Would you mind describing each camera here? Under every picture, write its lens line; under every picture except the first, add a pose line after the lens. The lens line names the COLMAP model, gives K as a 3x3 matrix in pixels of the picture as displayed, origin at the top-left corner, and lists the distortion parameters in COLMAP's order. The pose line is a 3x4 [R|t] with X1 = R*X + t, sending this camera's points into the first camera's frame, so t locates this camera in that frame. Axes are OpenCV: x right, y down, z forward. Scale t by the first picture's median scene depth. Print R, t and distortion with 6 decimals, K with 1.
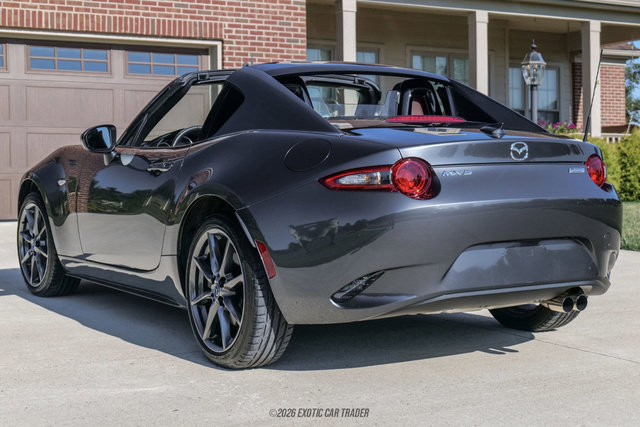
lens RADIAL K [[1157.8, 0, 320.0], [0, 1157.8, 213.5], [0, 0, 1]] dist [0.020435, 0.113937]
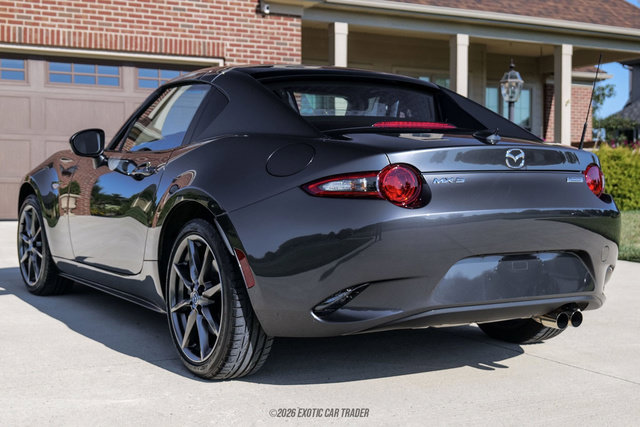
lens RADIAL K [[967.8, 0, 264.4], [0, 967.8, 212.0], [0, 0, 1]] dist [-0.006218, 0.015749]
pose [[0.998438, 0.015402, -0.053701, 0.009770], [-0.015592, 0.999874, -0.003124, -0.003935], [0.053646, 0.003956, 0.998552, 0.174074]]
